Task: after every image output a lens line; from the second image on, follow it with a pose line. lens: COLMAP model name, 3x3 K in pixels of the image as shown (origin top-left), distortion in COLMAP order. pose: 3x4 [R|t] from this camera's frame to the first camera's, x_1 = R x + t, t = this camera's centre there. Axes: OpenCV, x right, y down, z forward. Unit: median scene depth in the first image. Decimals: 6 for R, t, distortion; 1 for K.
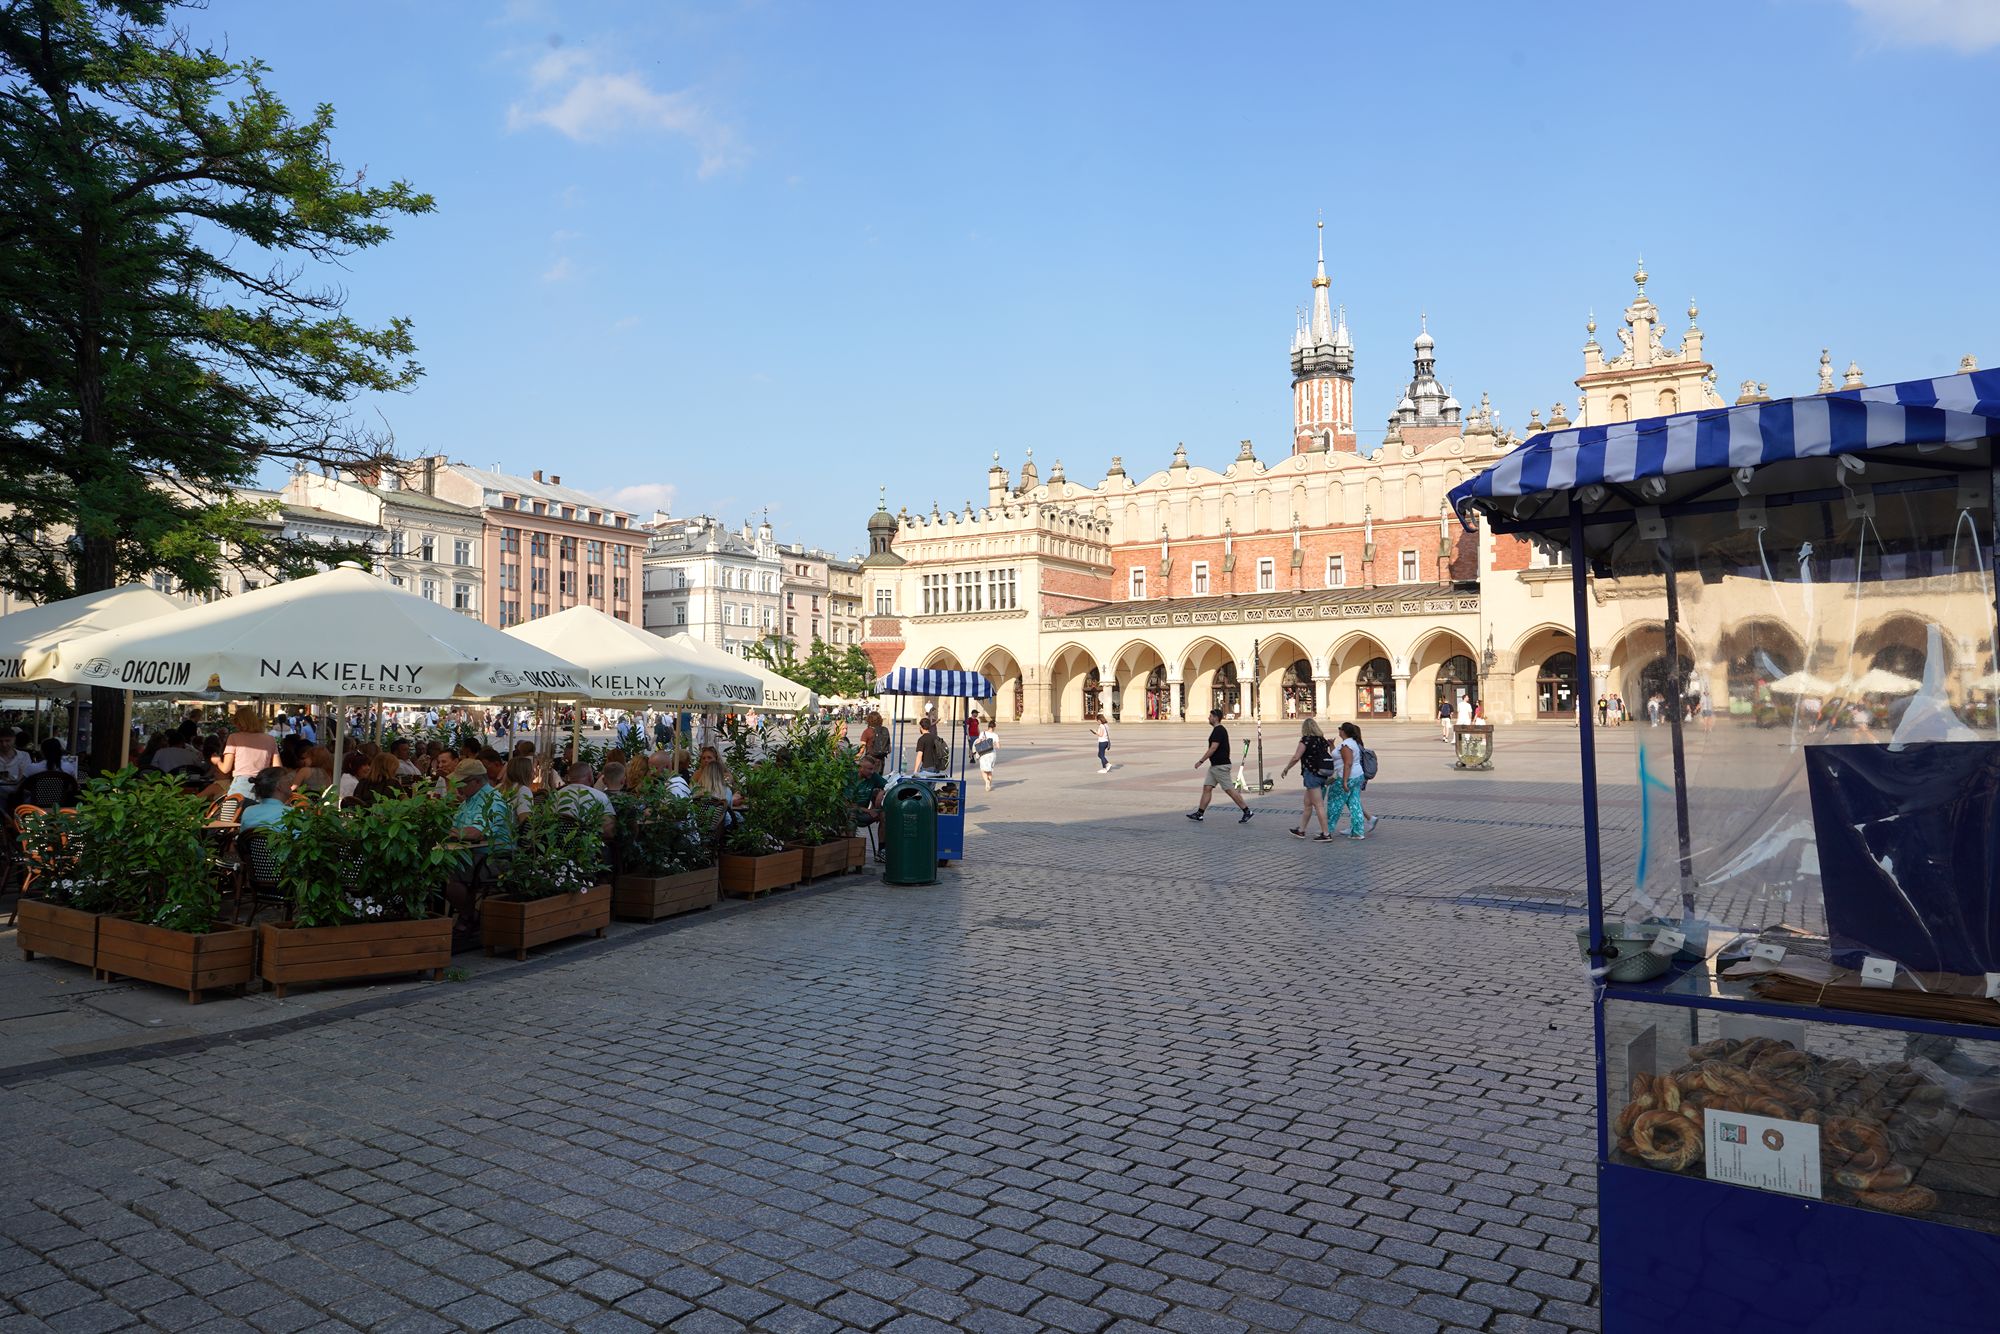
lens RADIAL K [[1315.8, 0, 992.9], [0, 1315.8, 670.4], [0, 0, 1]] dist [-0.025085, 0.026628]
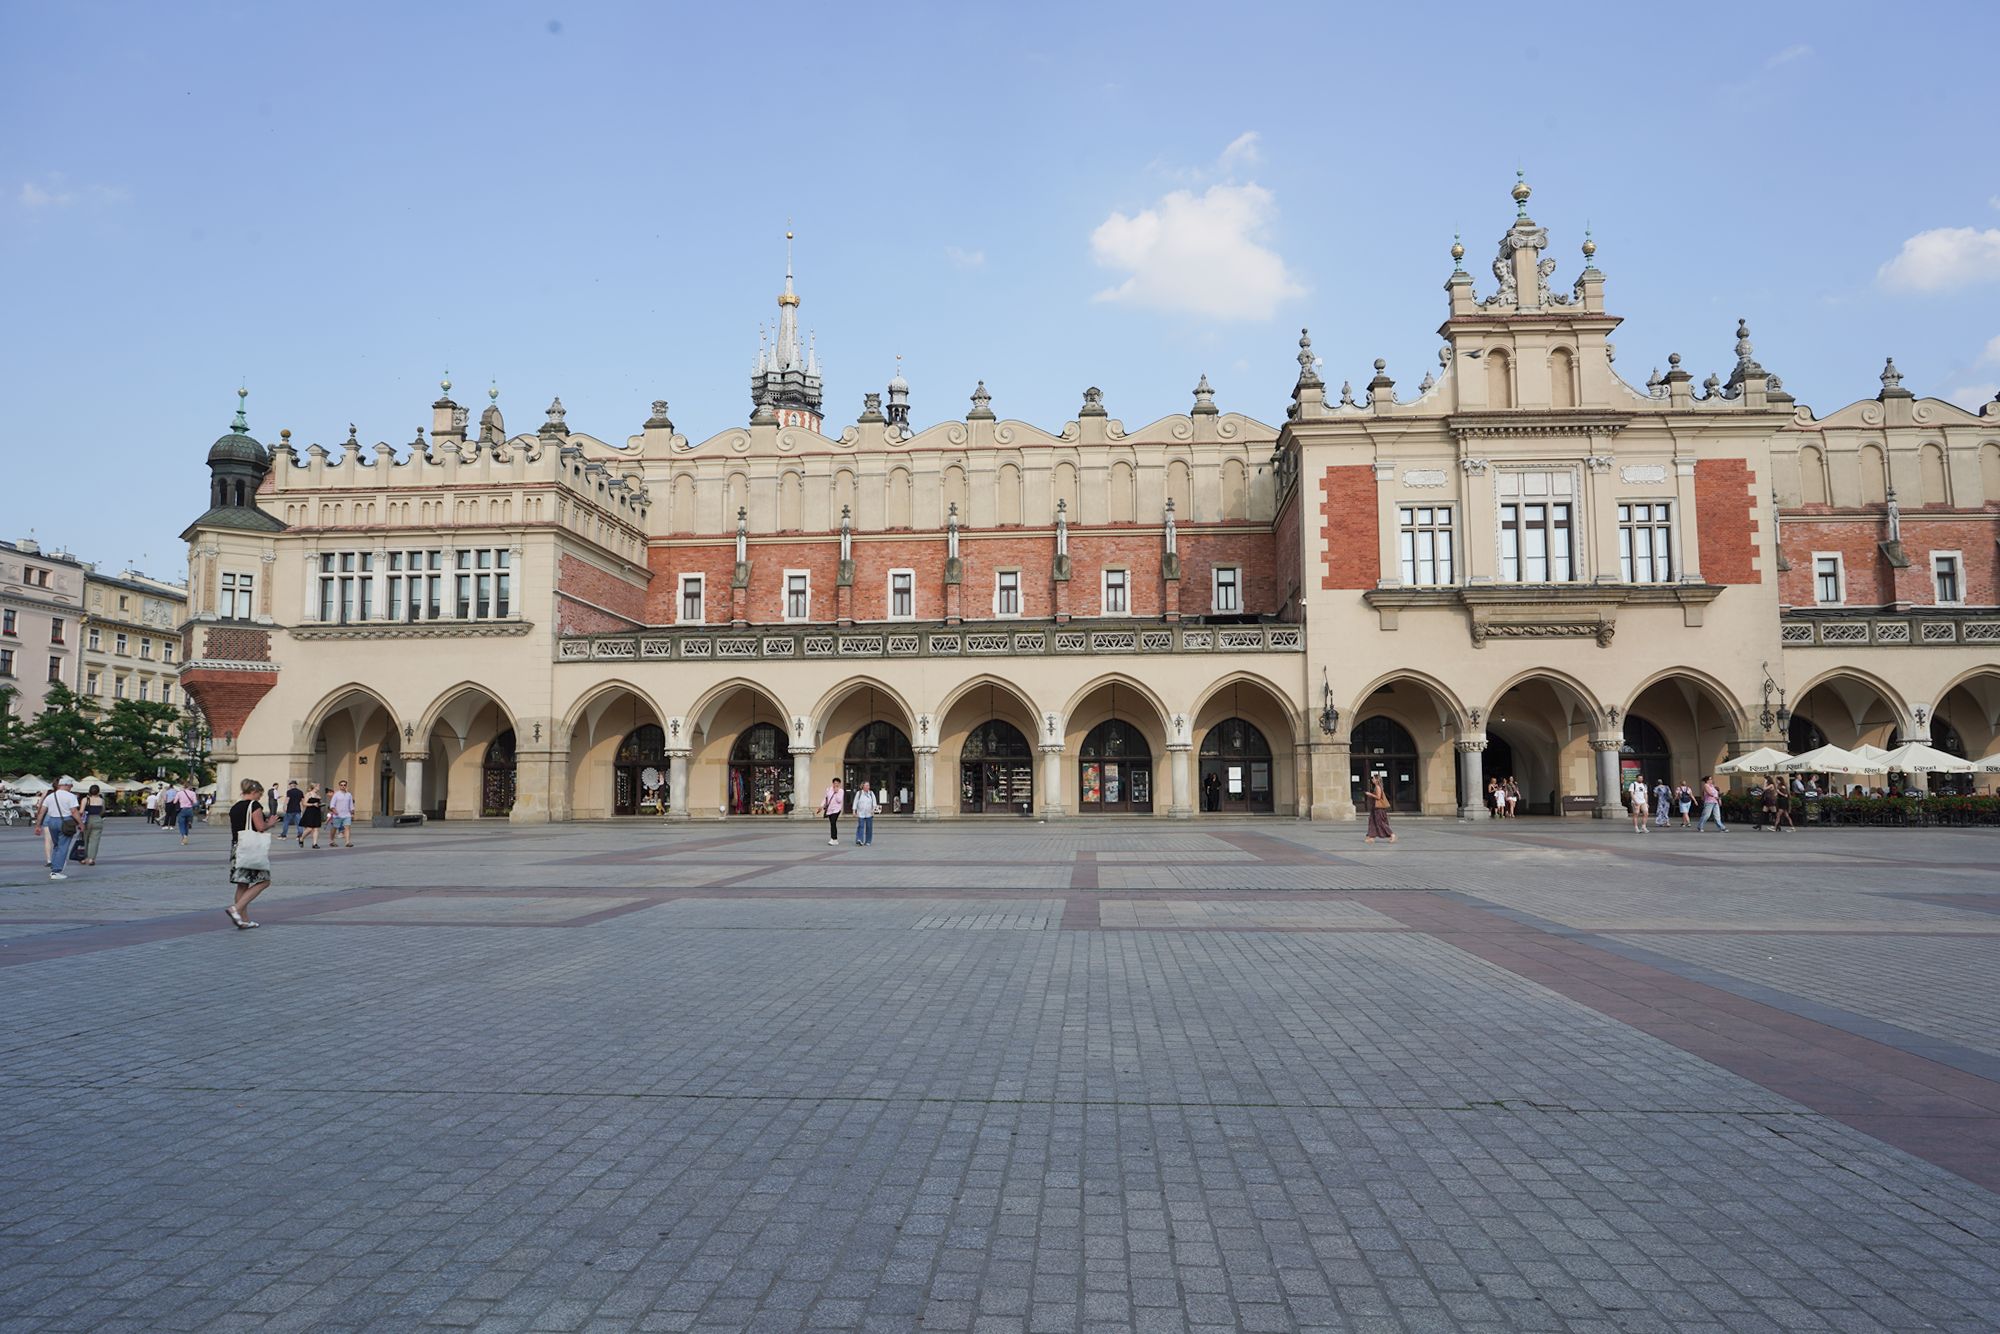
lens RADIAL K [[1337.9, 0, 1000.0], [0, 1337.9, 667.0], [0, 0, 1]] dist [-0.030762, 0.026967]
pose [[0.878658, 0.047577, 0.475075, -0.065596], [-0.013757, 0.997132, -0.074415, 0.012732], [-0.477254, 0.058850, 0.876793, 0.379357]]
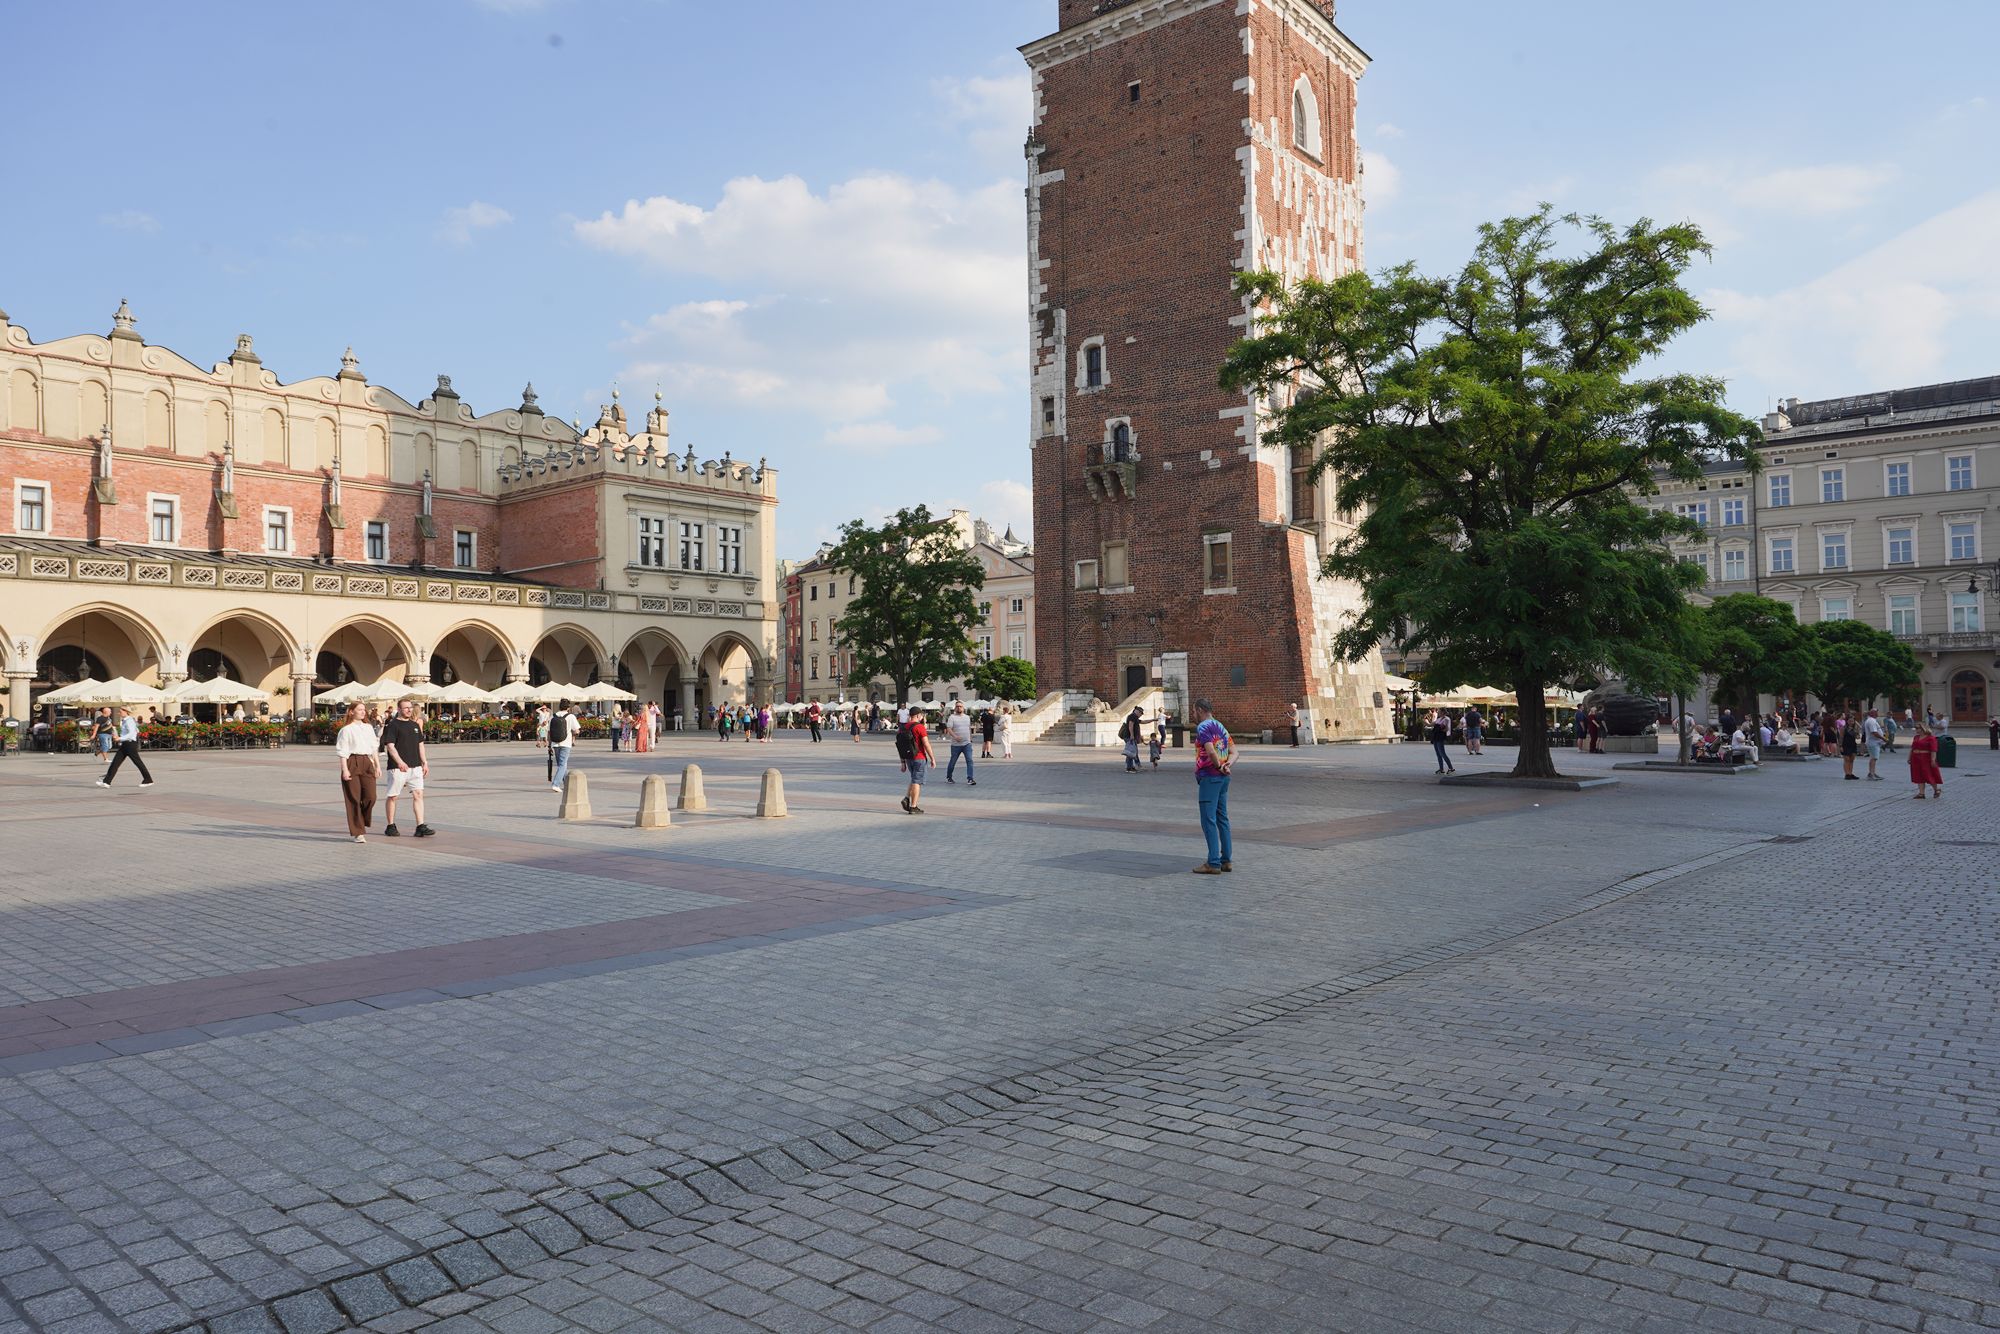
lens RADIAL K [[1322.0, 0, 994.1], [0, 1322.0, 664.6], [0, 0, 1]] dist [-0.023980, 0.028348]
pose [[0.132257, 0.035296, 0.990587, 0.026913], [-0.008148, 0.999371, -0.034522, 0.010030], [-0.991182, -0.003505, 0.132461, 0.211922]]
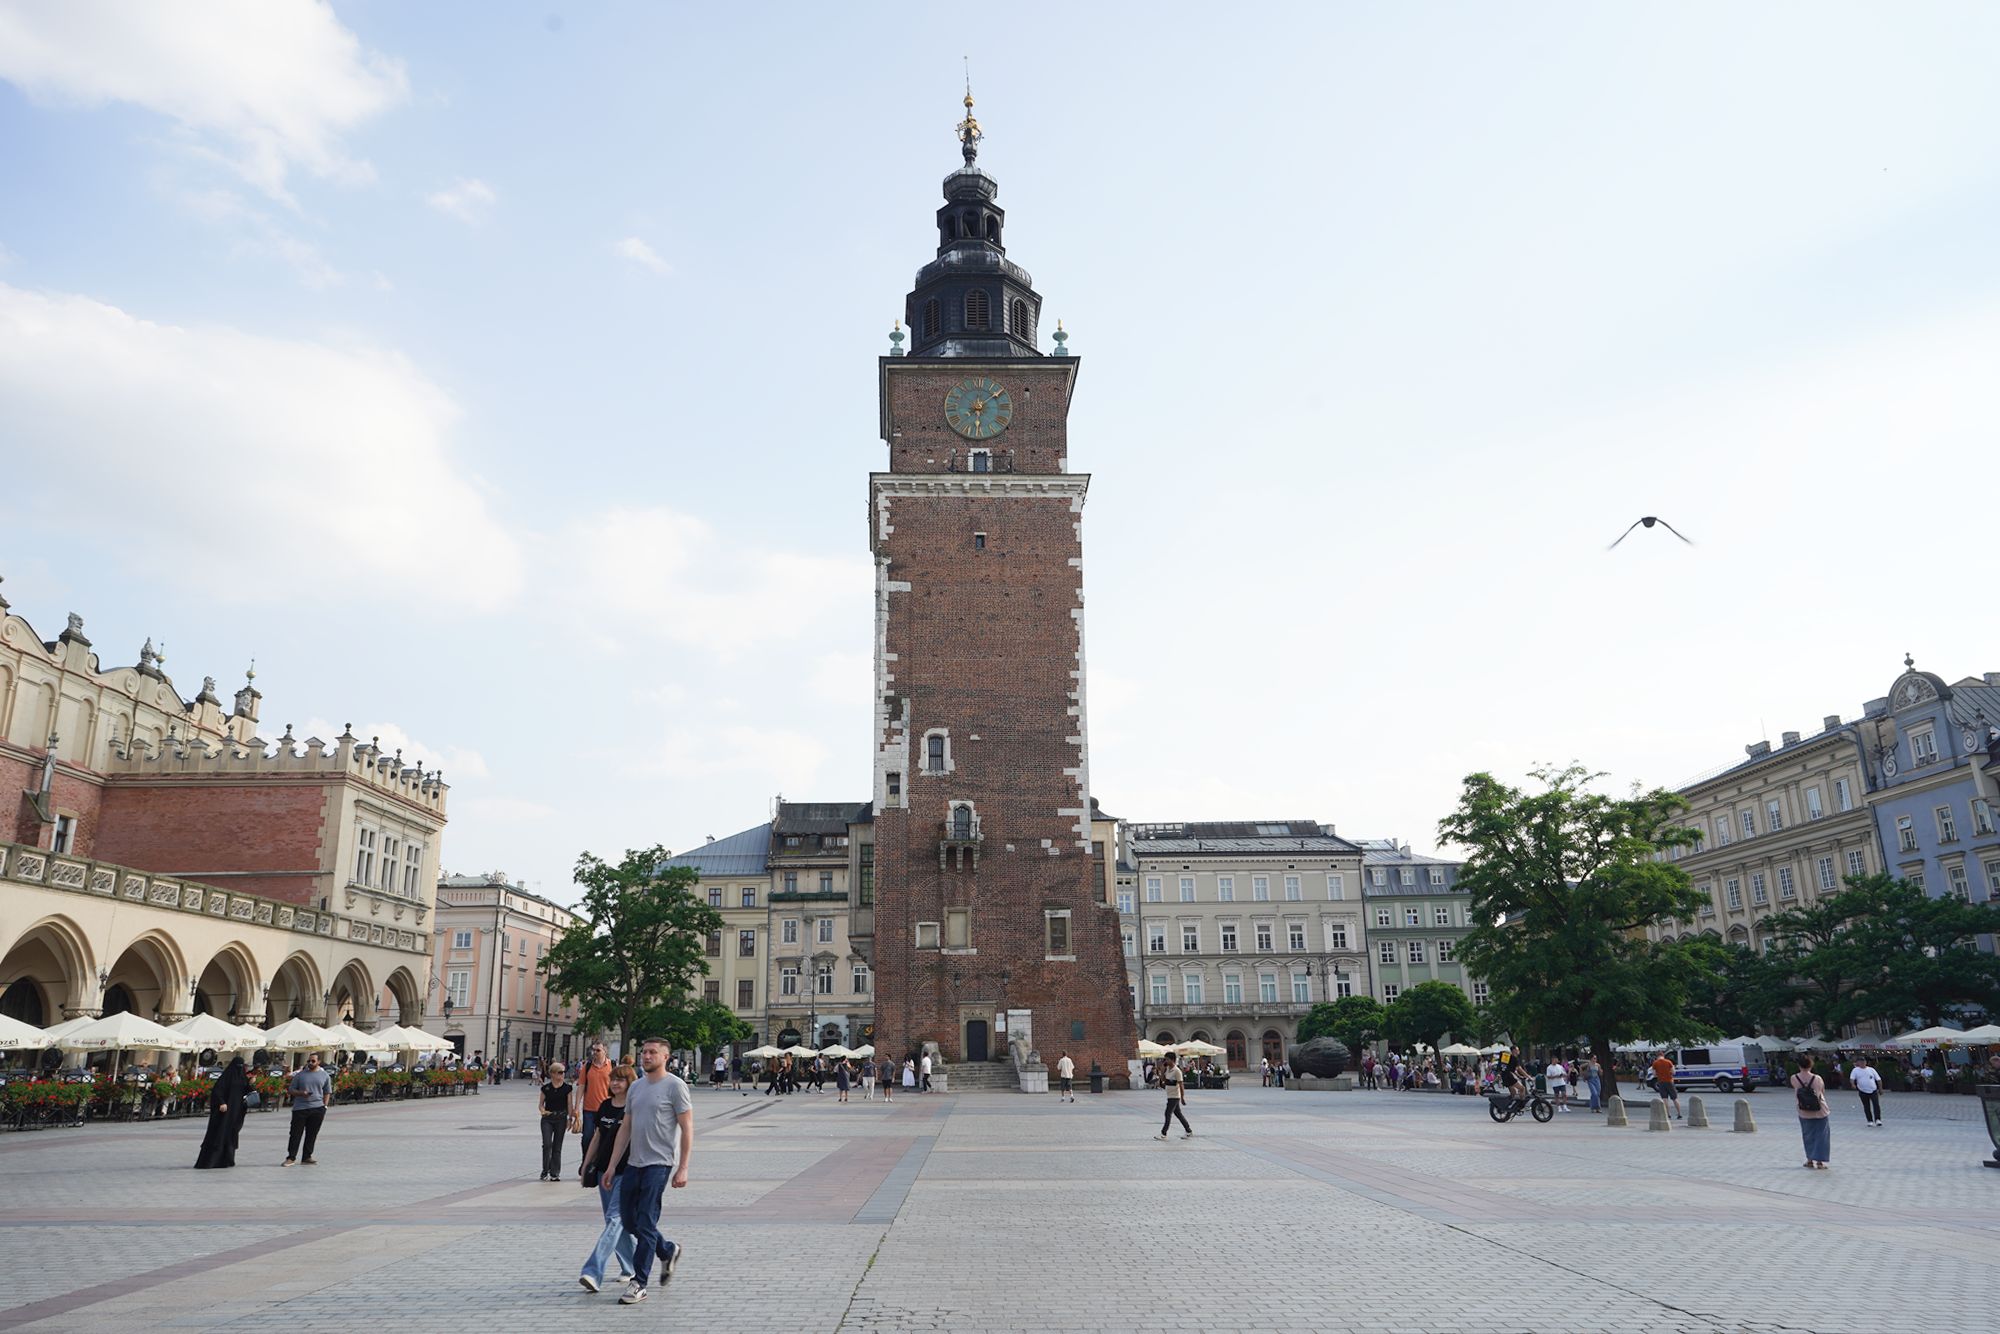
lens RADIAL K [[1346.8, 0, 994.1], [0, 1346.8, 665.5], [0, 0, 1]] dist [-0.024844, 0.026862]
pose [[-0.554149, 0.238745, 0.797445, 0.027578], [-0.003028, 0.957403, -0.288739, 0.014319], [-0.832412, -0.162419, -0.529821, 0.606236]]
